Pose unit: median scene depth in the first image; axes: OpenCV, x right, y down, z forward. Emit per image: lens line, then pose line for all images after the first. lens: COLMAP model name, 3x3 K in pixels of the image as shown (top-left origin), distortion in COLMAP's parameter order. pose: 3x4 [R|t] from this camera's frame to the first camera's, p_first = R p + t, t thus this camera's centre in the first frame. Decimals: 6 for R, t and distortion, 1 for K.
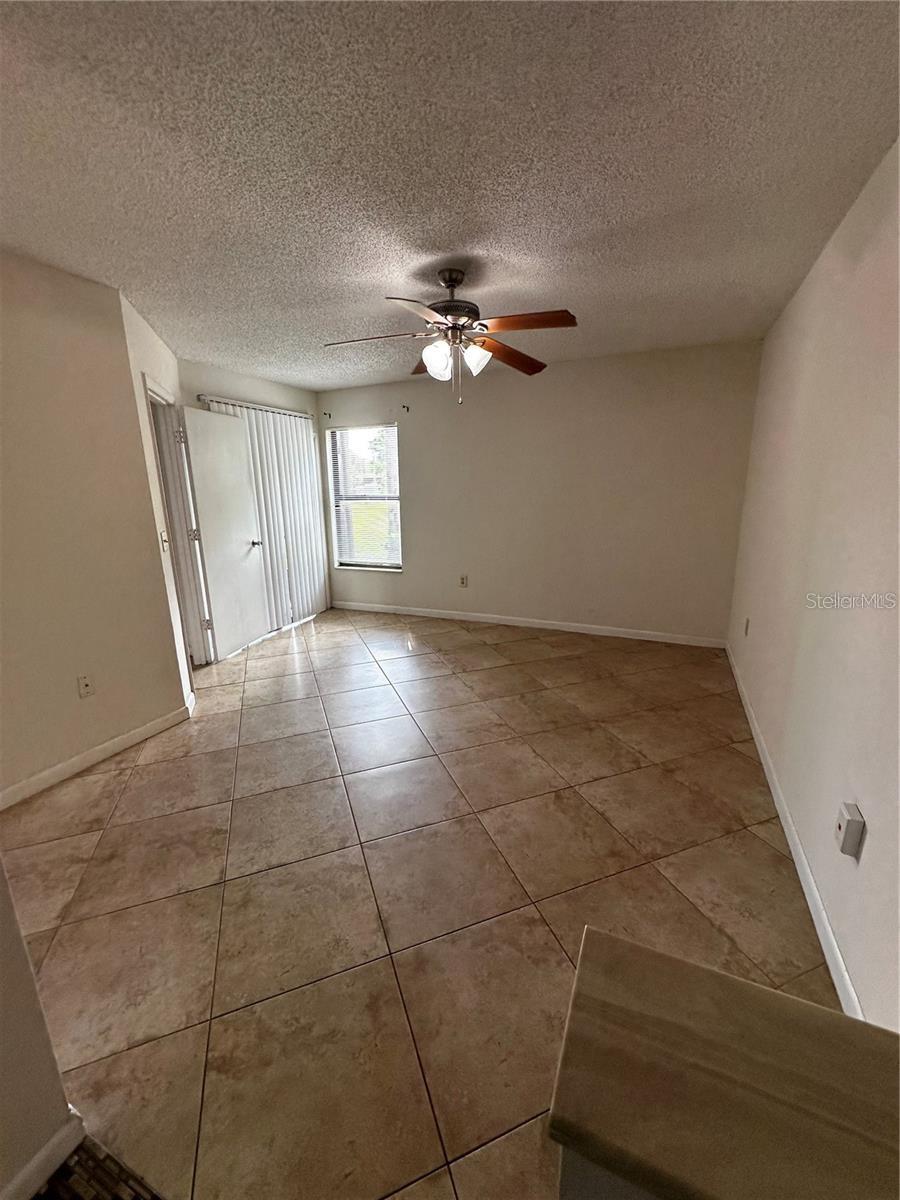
lens RADIAL K [[478.0, 0, 449.1], [0, 478.0, 597.6], [0, 0, 1]] dist [-0.002454, 0.000843]
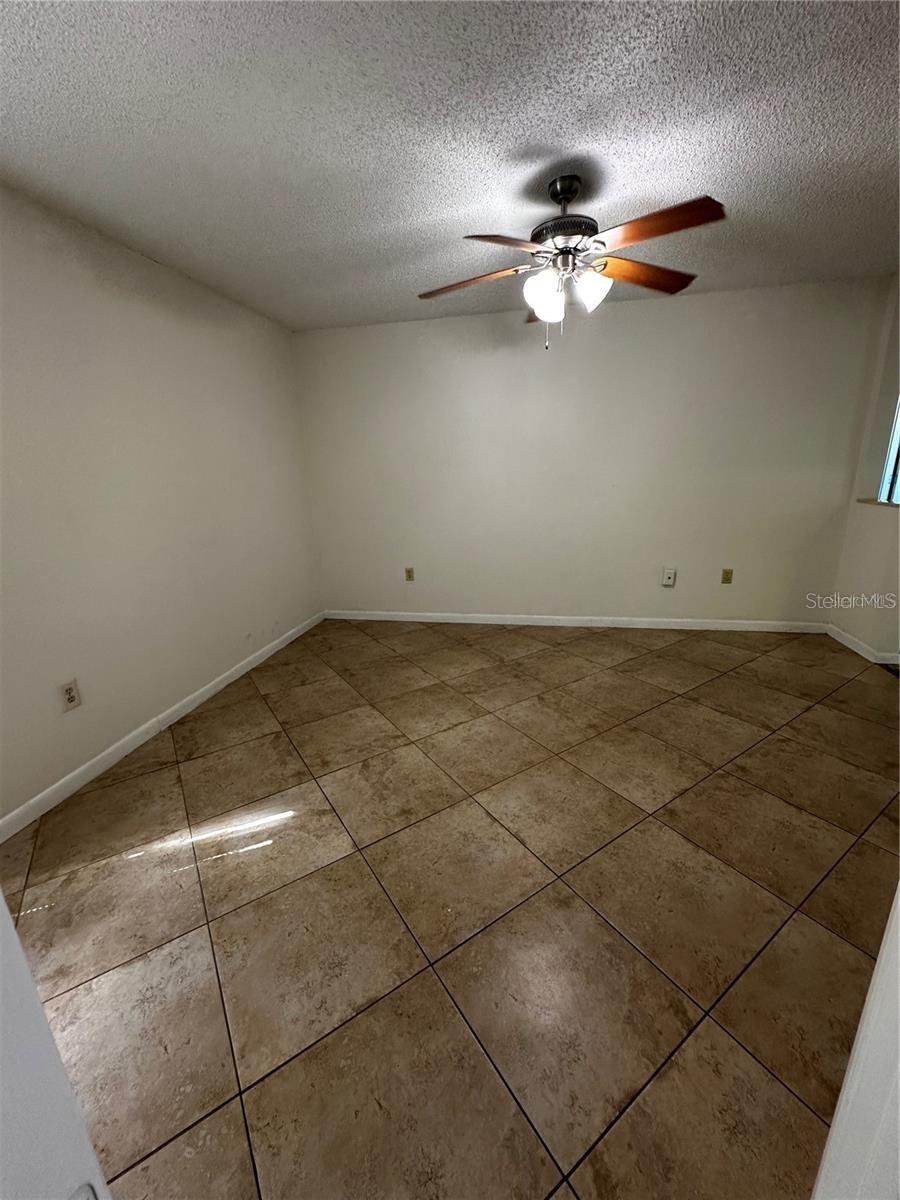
lens RADIAL K [[478.0, 0, 449.1], [0, 478.0, 597.6], [0, 0, 1]] dist [-0.002454, 0.000843]
pose [[-0.219962, -0.236282, 0.946460, -1.227883], [0.259276, 0.921165, 0.290225, -0.435389], [-0.940421, 0.309233, -0.141359, 2.089037]]
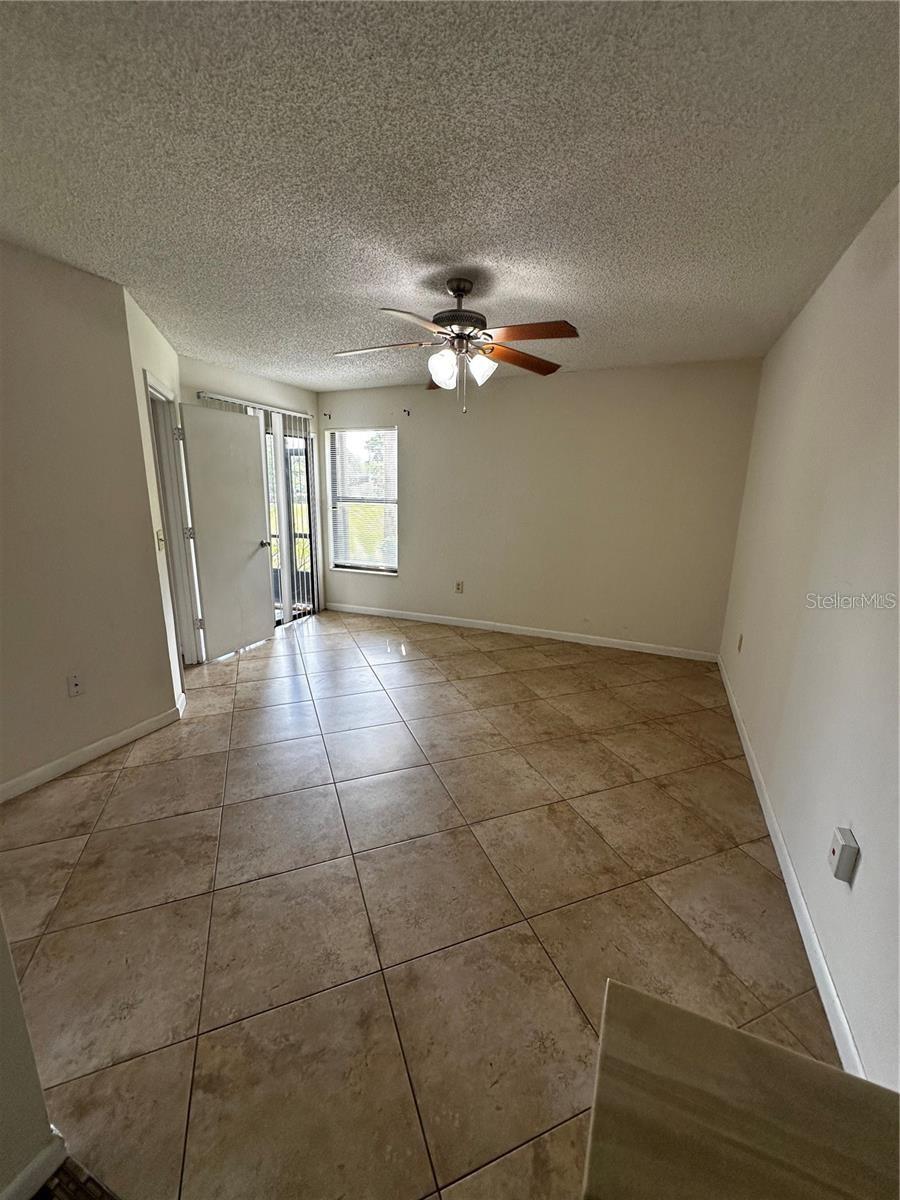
lens RADIAL K [[478.0, 0, 449.1], [0, 478.0, 597.6], [0, 0, 1]] dist [-0.002454, 0.000843]
pose [[0.999407, 0.030077, 0.016743, -0.019645], [-0.029997, 0.999538, -0.004967, -0.019842], [-0.016885, 0.004462, 0.999847, 0.004298]]
